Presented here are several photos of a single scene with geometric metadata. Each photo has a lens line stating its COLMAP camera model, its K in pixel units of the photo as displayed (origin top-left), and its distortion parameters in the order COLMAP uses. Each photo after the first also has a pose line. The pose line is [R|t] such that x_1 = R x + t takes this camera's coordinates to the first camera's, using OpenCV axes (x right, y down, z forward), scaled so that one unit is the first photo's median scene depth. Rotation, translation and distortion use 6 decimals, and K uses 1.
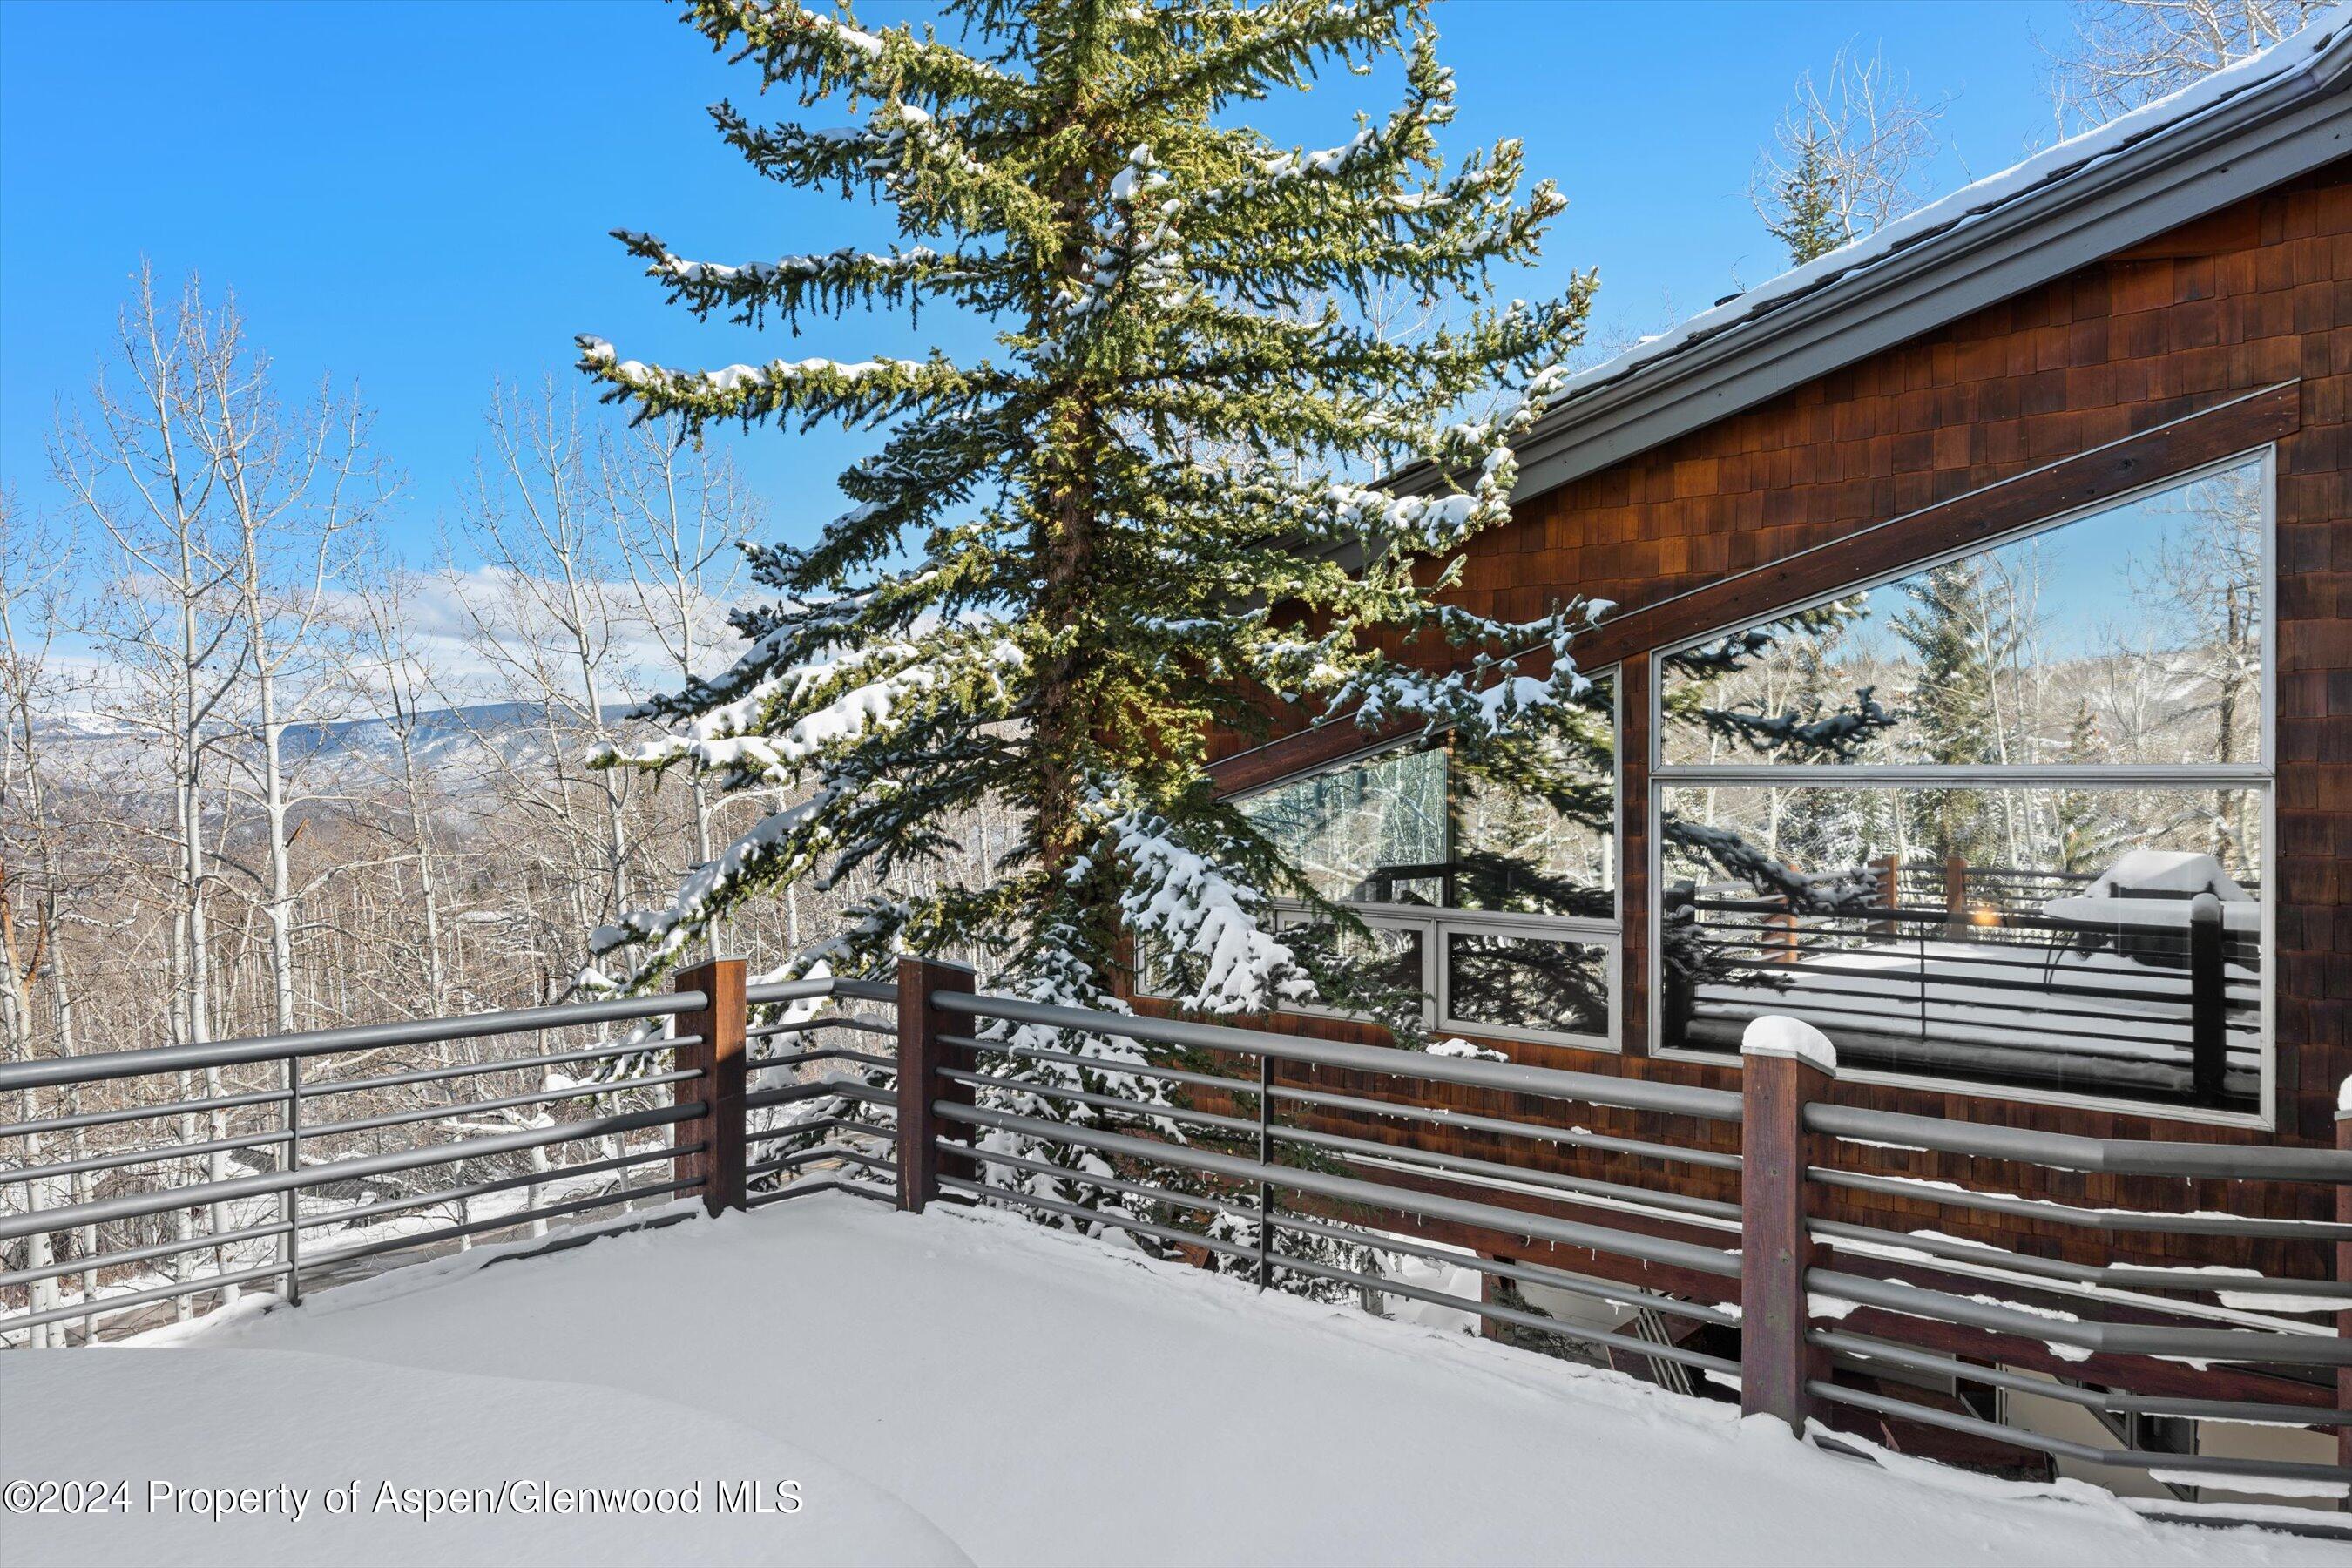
lens RADIAL K [[1461.1, 0, 1176.0], [0, 1461.1, 784.0], [0, 0, 1]] dist [-0.018226, 0.000351]
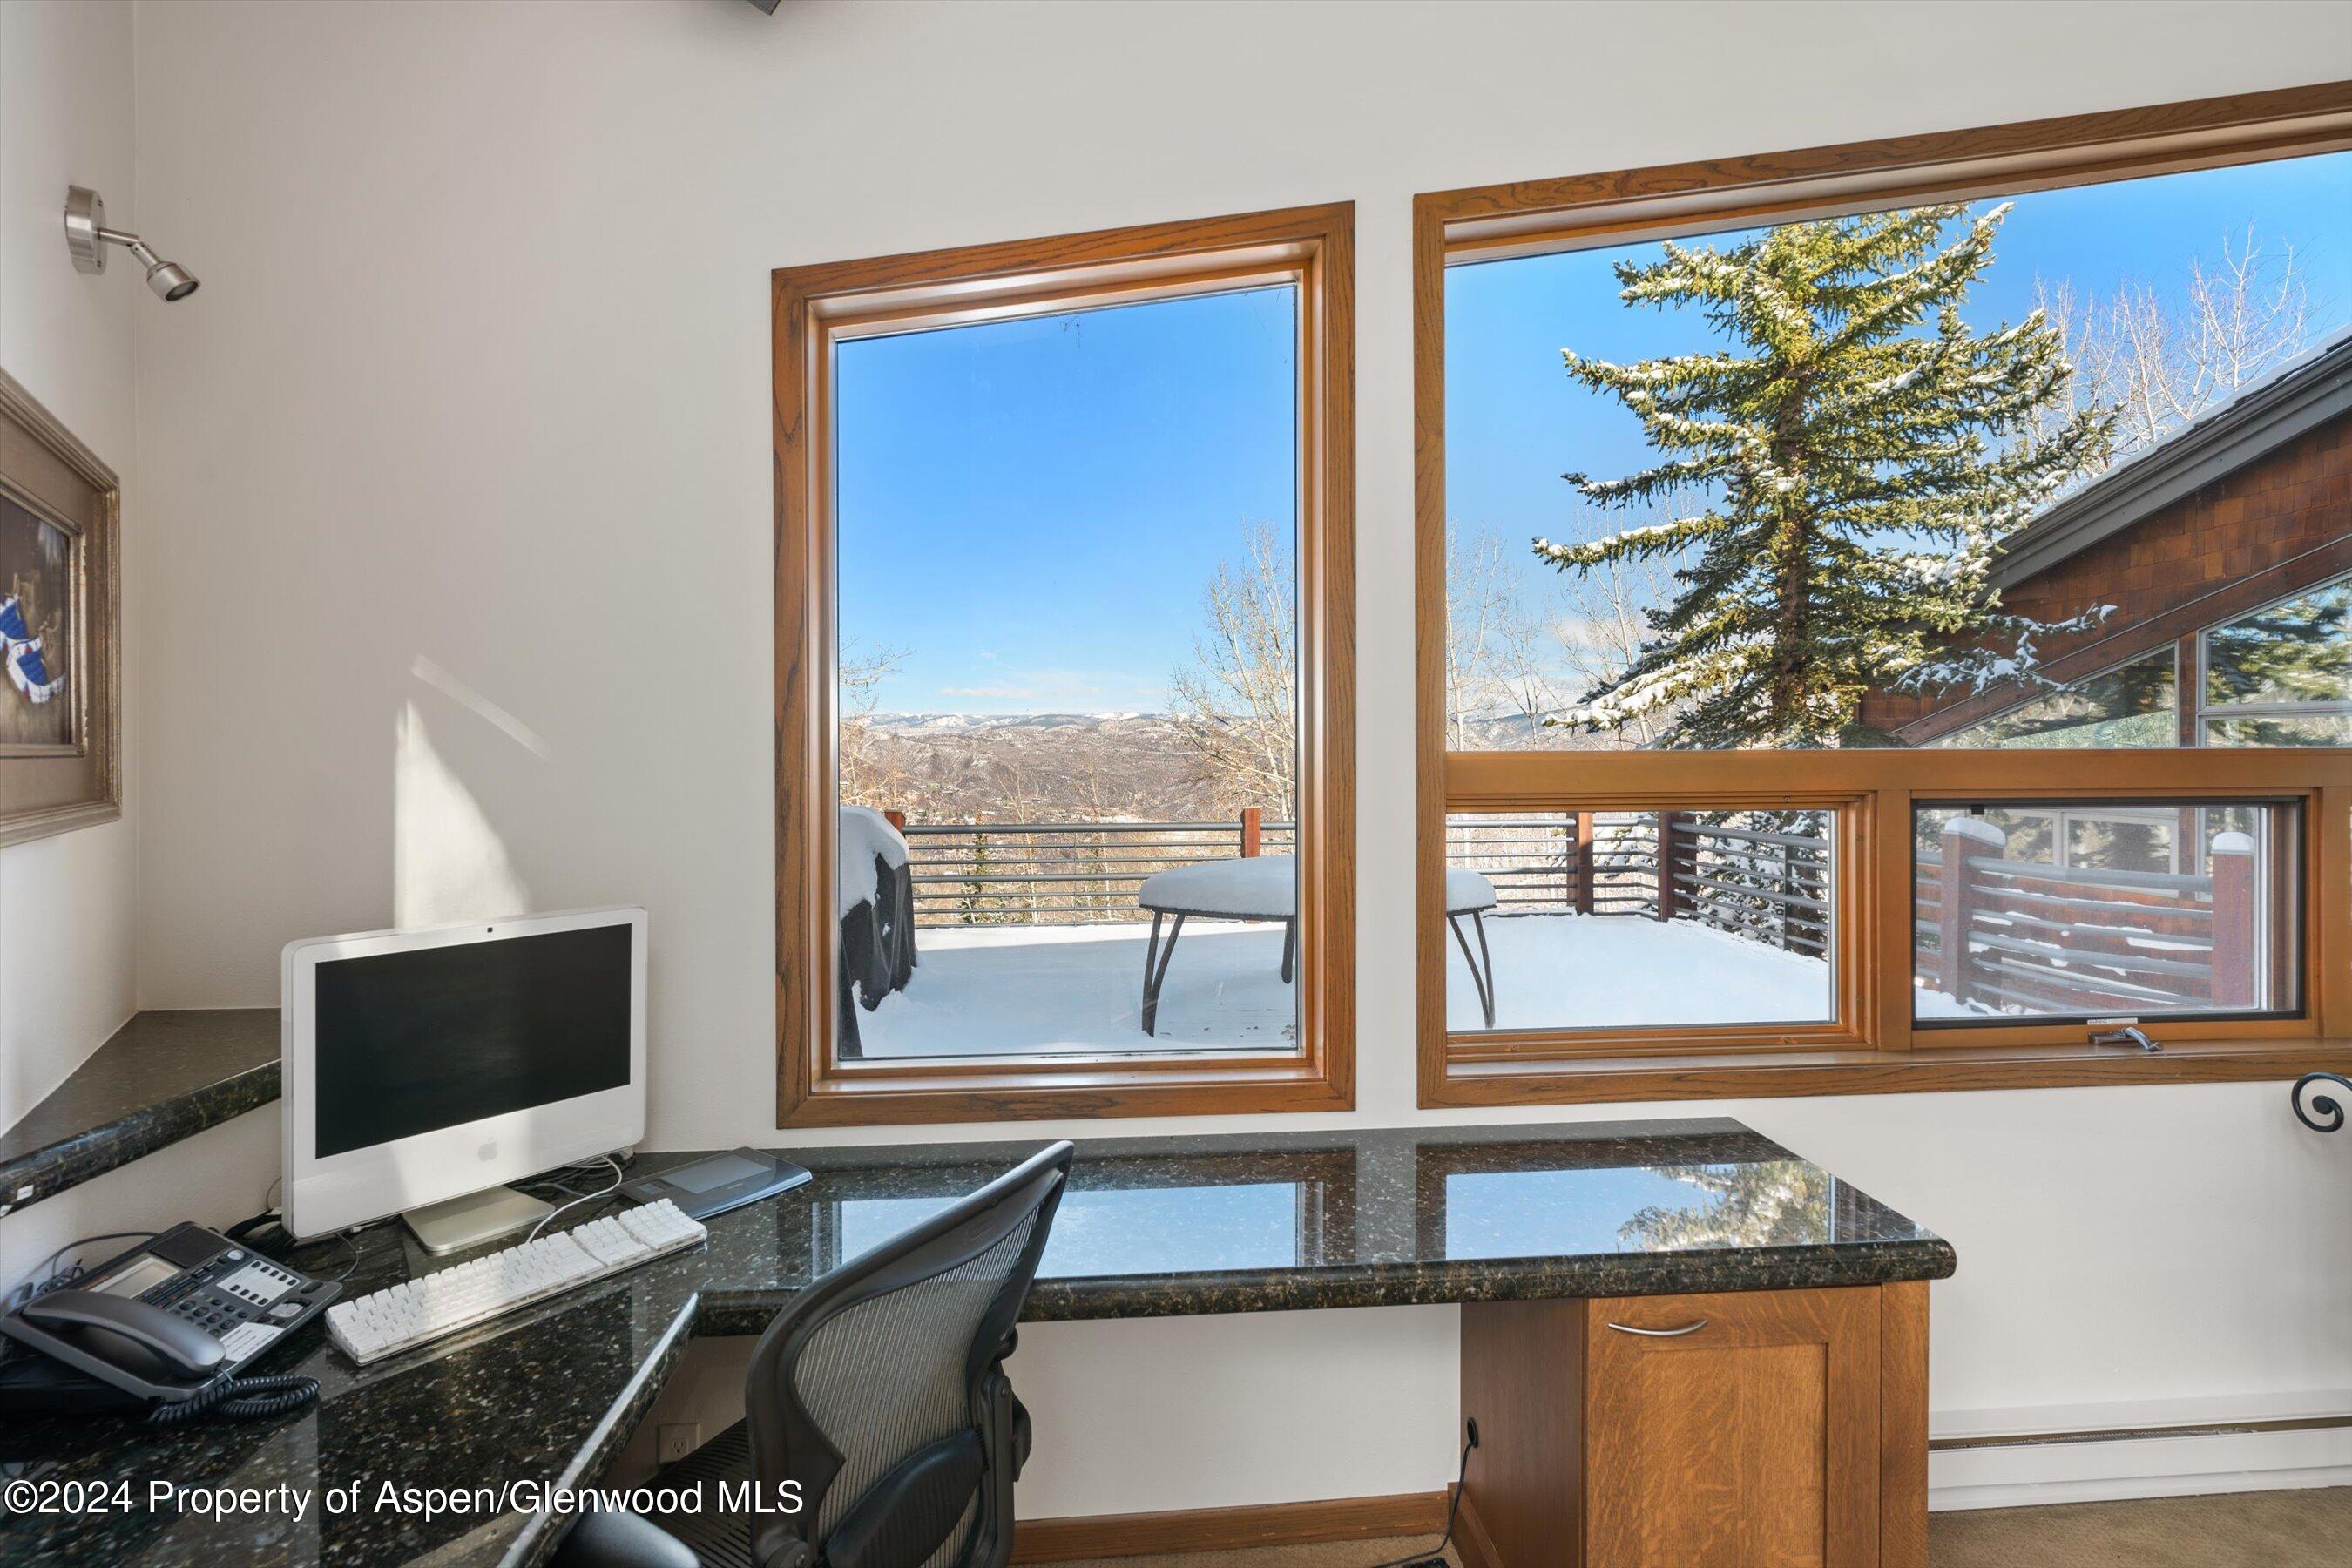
lens RADIAL K [[1108.3, 0, 1180.0], [0, 1108.3, 754.5], [0, 0, 1]] dist [-0.000662, -0.000100]
pose [[0.672064, -0.006444, -0.740465, 0.493978], [0.006617, 0.999974, -0.002697, 0.035063], [0.740463, -0.003087, 0.672090, -0.575751]]
